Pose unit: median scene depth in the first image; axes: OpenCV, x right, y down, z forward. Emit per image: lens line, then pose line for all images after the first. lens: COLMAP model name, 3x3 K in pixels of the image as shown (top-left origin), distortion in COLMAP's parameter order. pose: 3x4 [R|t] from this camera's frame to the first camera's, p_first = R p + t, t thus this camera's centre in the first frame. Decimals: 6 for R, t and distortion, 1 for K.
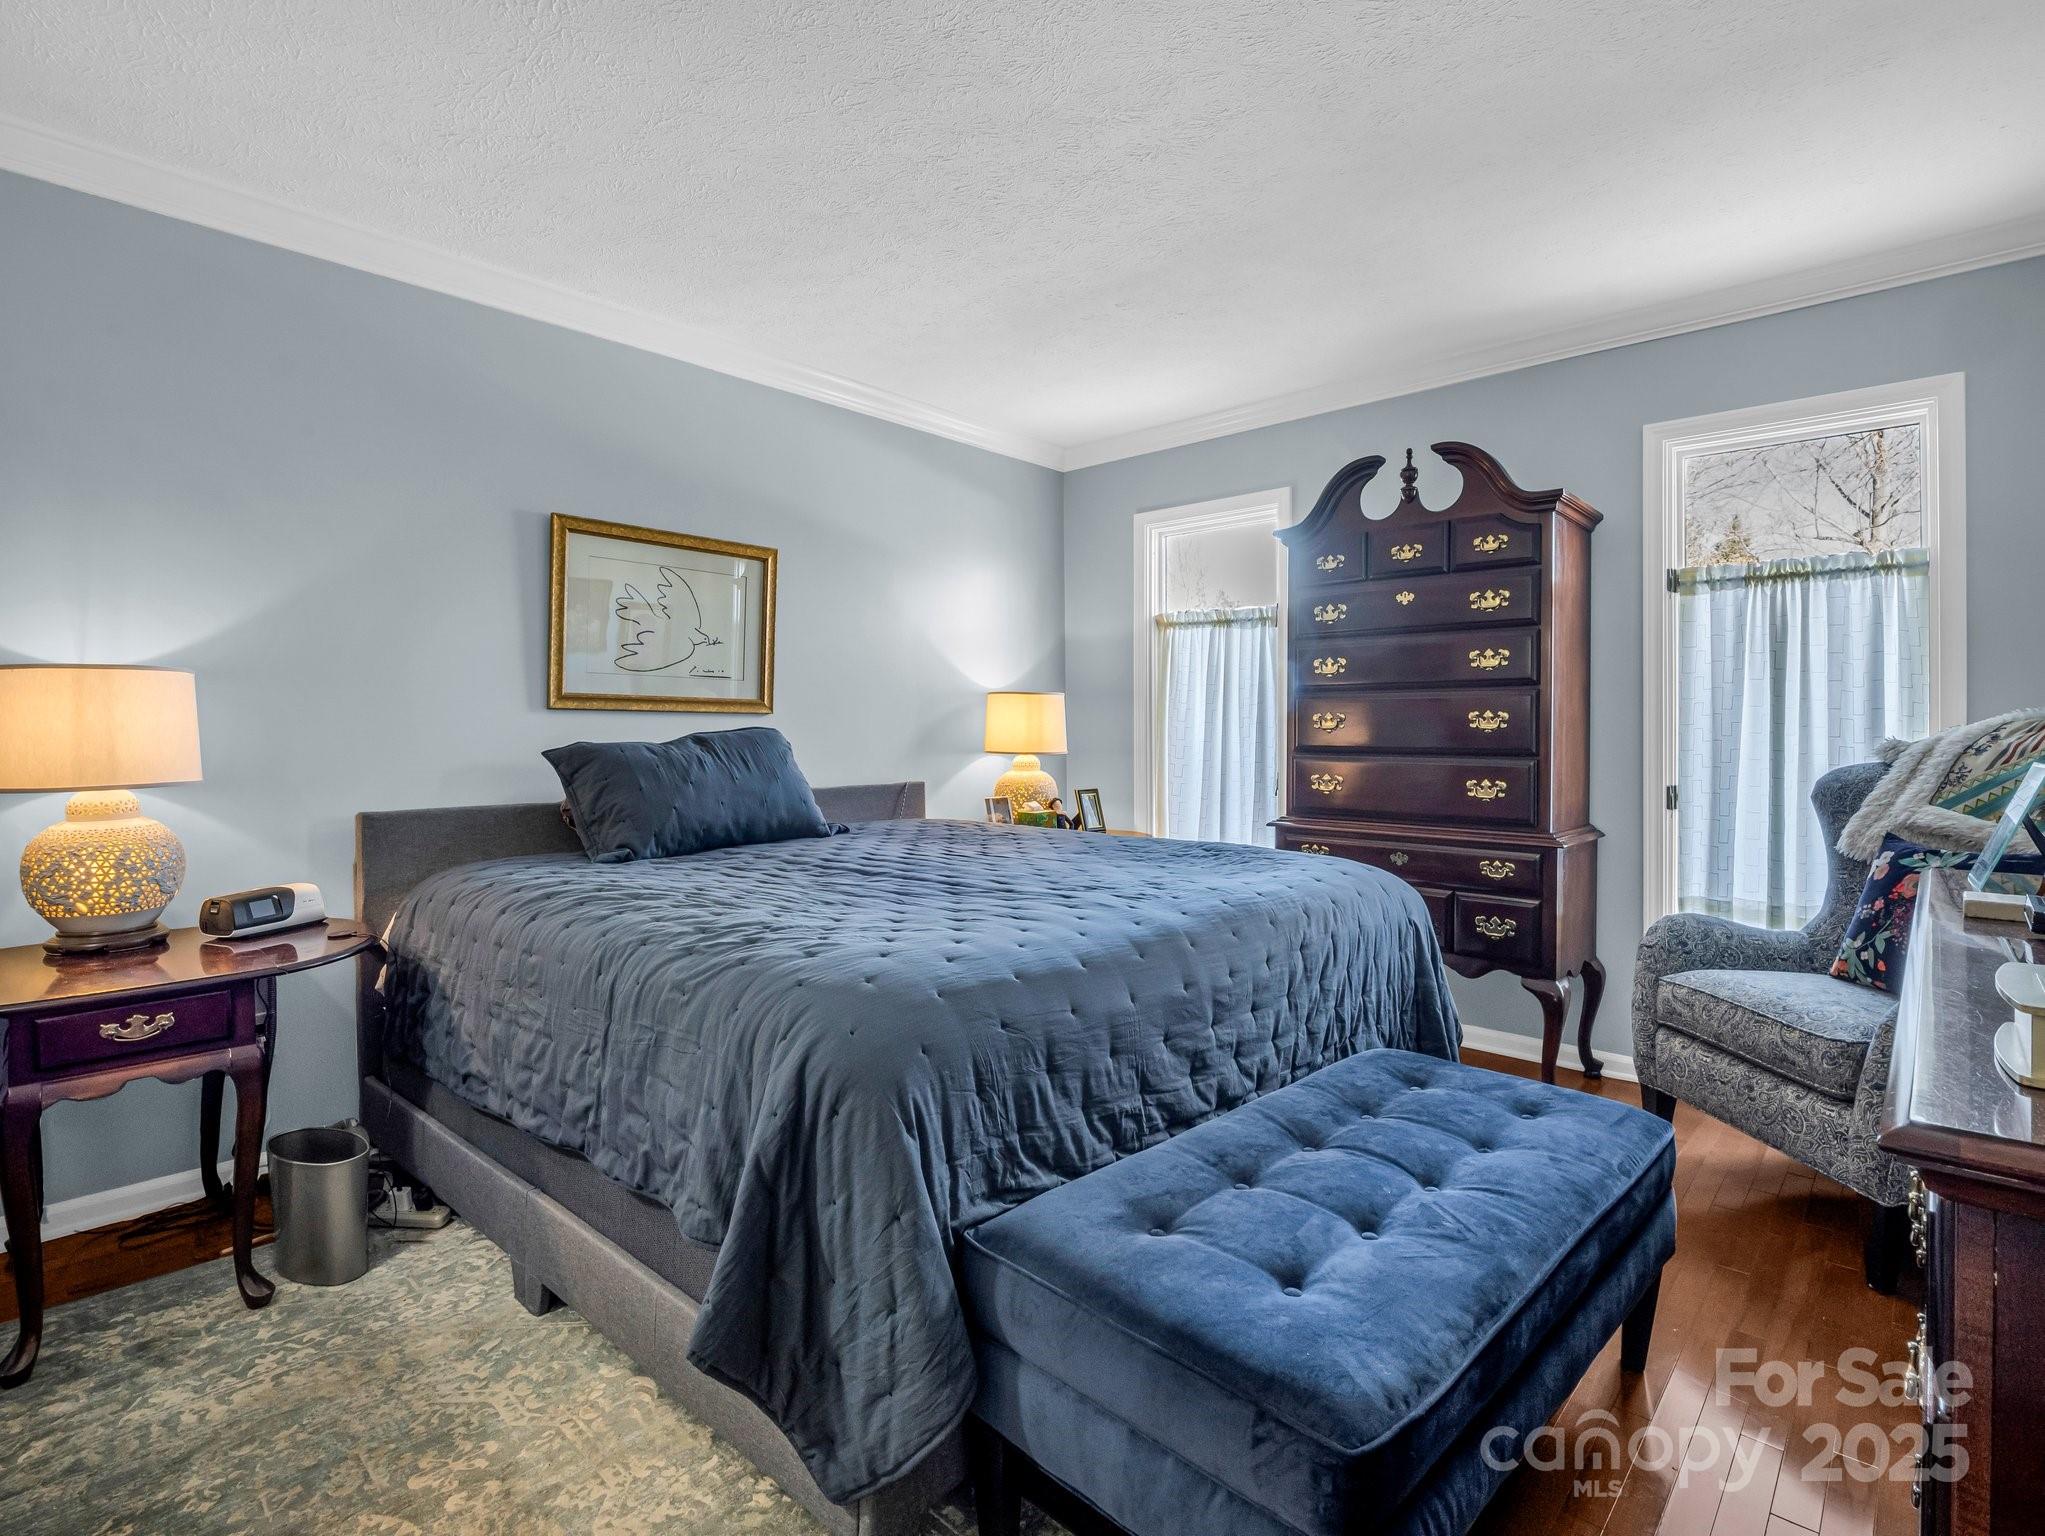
lens RADIAL K [[1028.3, 0, 1019.2], [0, 1028.3, 717.8], [0, 0, 1]] dist [0.000898, -0.013449]
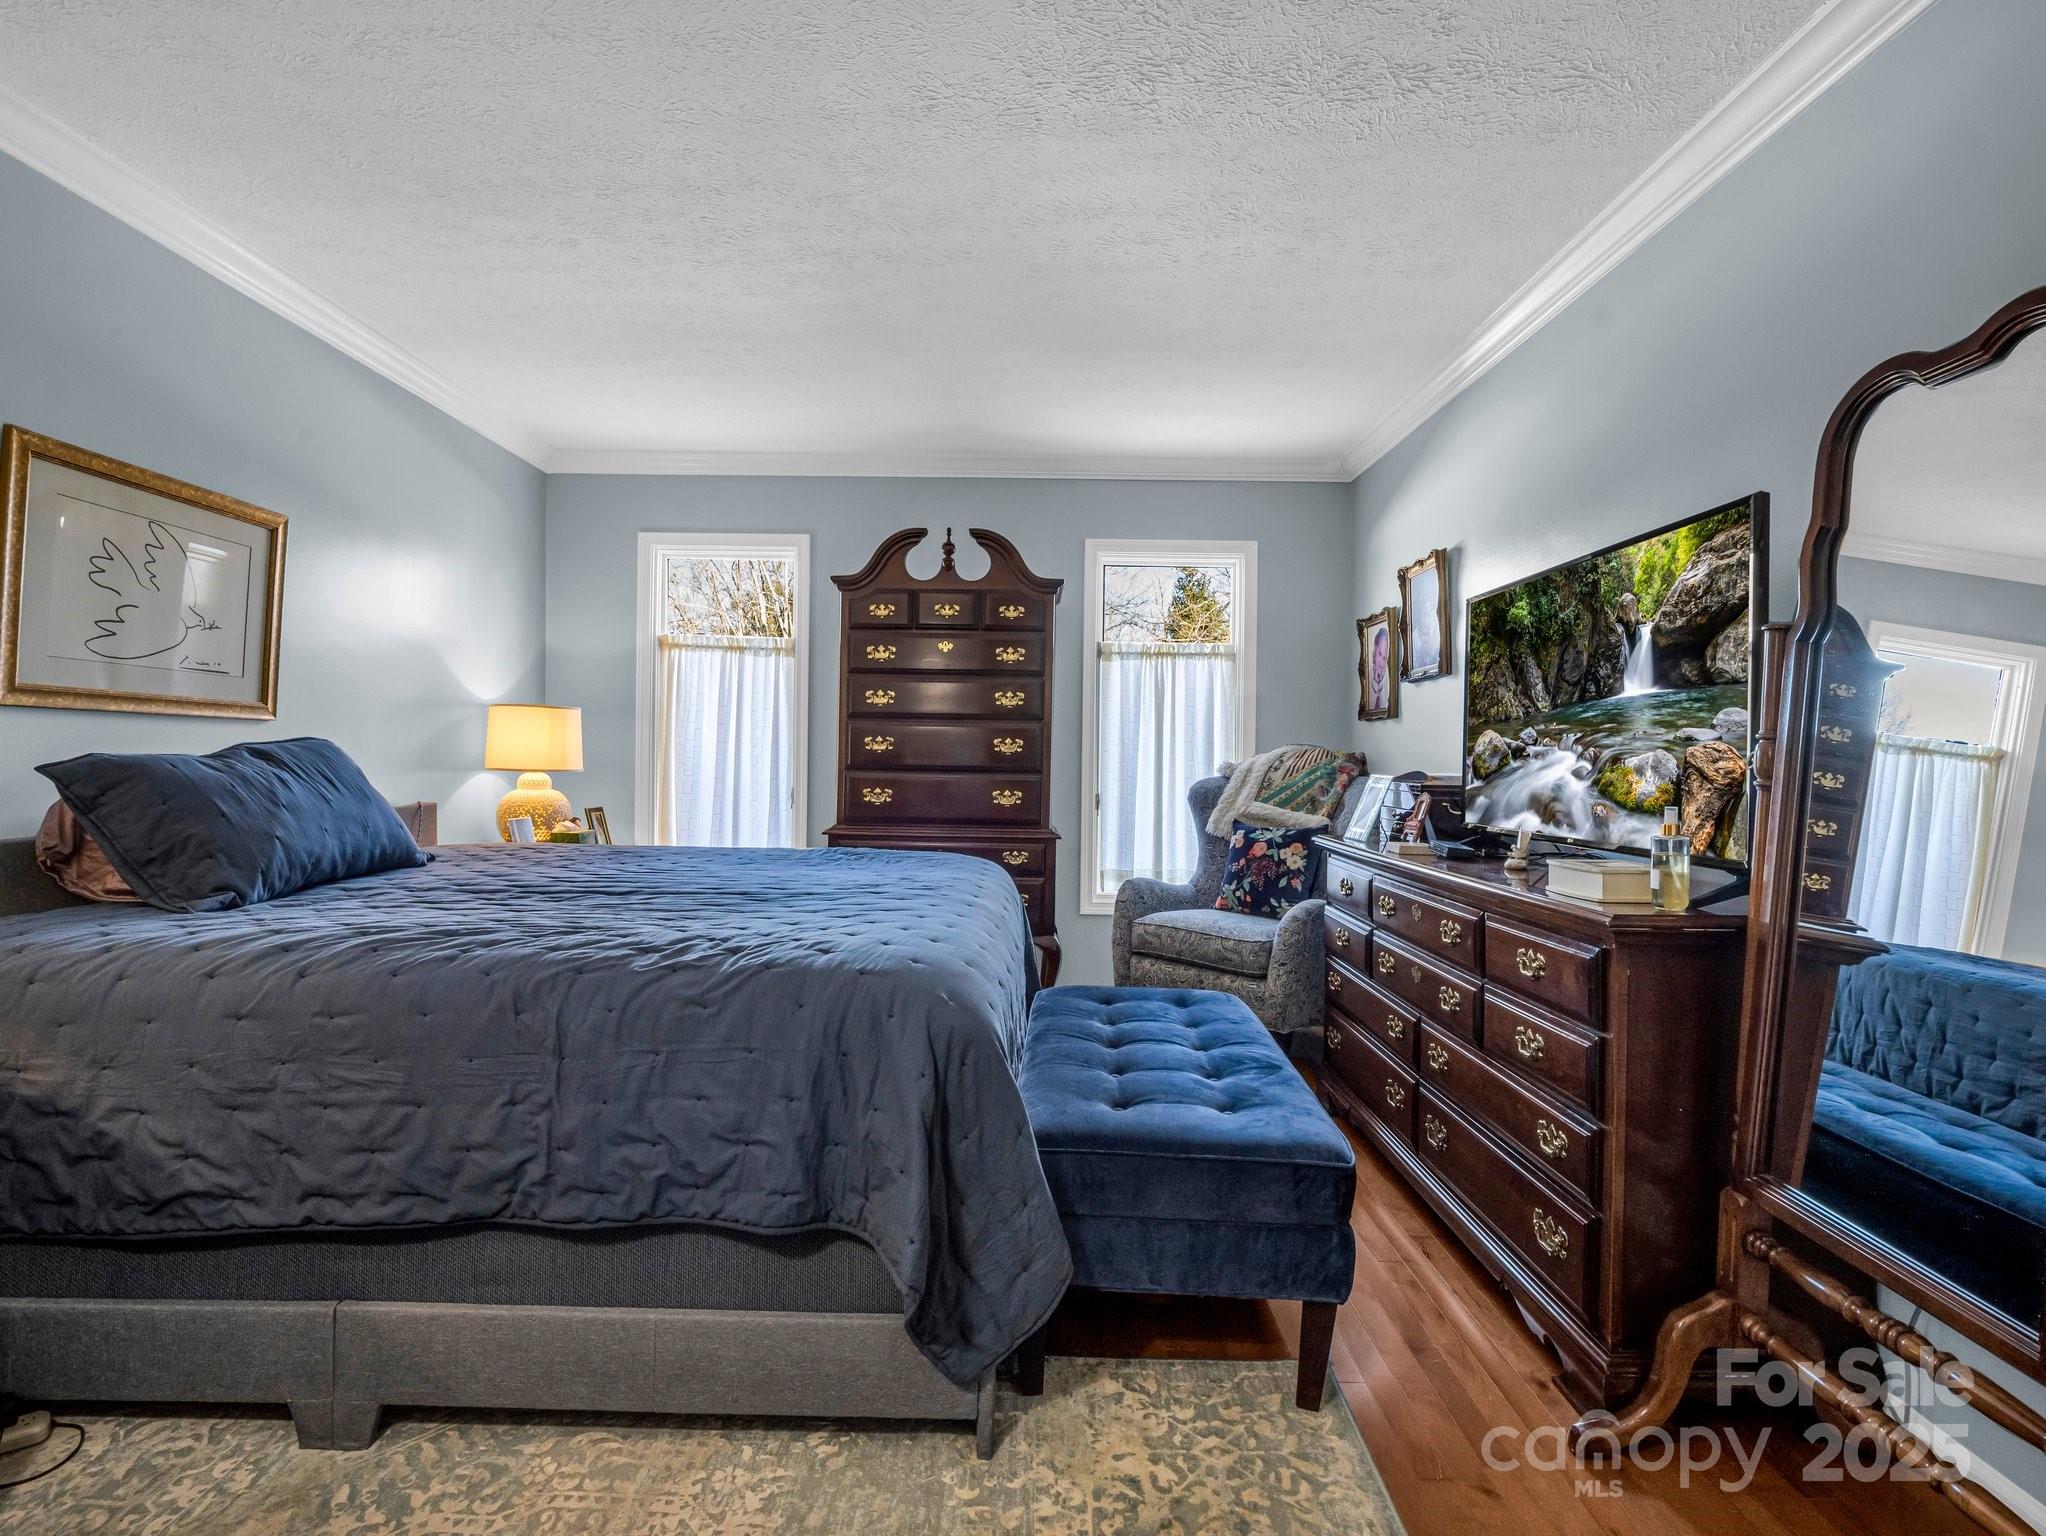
lens RADIAL K [[995.1, 0, 1016.5], [0, 995.1, 756.3], [0, 0, 1]] dist [0.009573, -0.020298]
pose [[0.743118, 0.010351, 0.669080, -0.397656], [-0.022801, 0.999691, 0.009858, 0.003408], [-0.668771, -0.022582, 0.743125, 0.040548]]
